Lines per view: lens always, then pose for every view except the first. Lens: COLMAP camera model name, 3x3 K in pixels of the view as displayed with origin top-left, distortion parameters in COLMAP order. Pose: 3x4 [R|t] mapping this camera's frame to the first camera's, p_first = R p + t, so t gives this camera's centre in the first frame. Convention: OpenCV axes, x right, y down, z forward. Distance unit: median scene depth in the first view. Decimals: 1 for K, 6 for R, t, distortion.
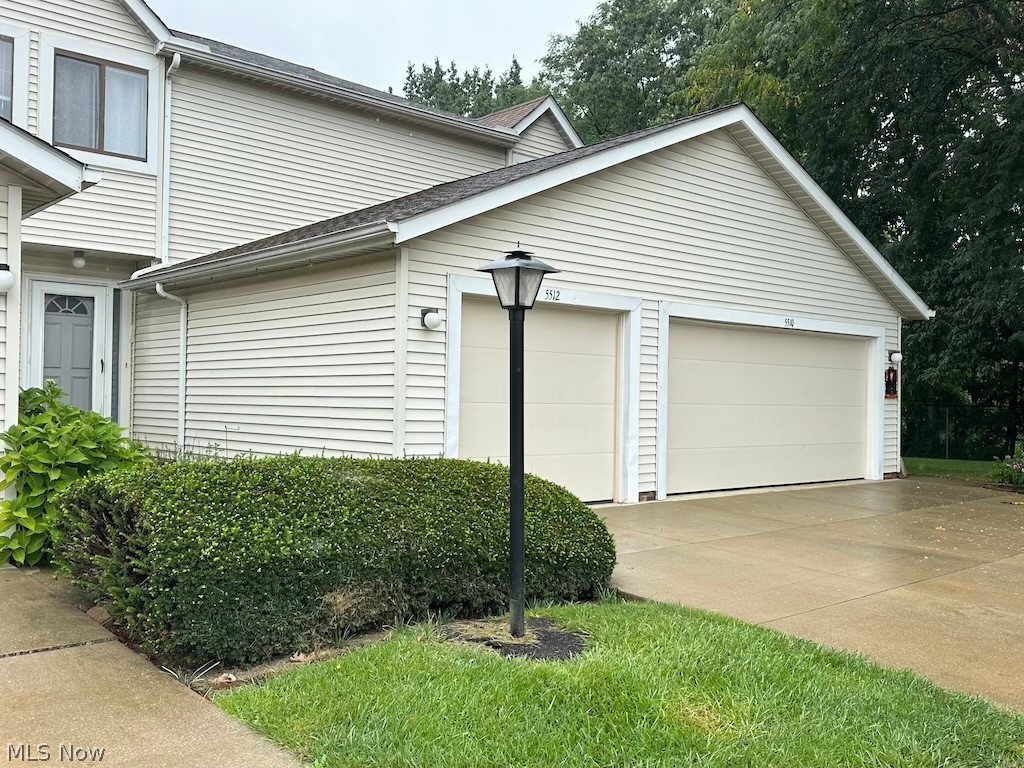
lens RADIAL K [[925.4, 0, 512.0], [0, 925.4, 384.0], [0, 0, 1]] dist [0.128714, -0.228635]
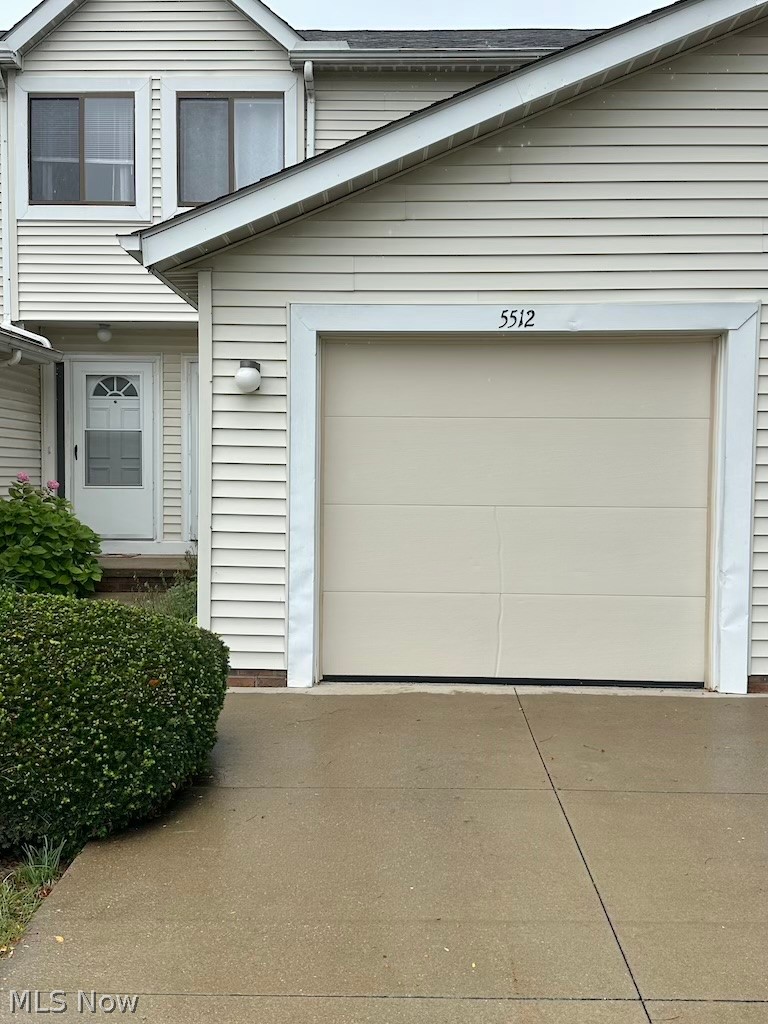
lens RADIAL K [[1132.9, 0, 383.5], [0, 1132.9, 545.6], [0, 0, 1]] dist [0.001495, -0.000109]
pose [[0.711732, 0.036140, -0.701521, 0.438668], [0.004107, 0.998445, 0.055602, 0.006241], [0.702439, -0.042455, 0.710477, 0.400259]]
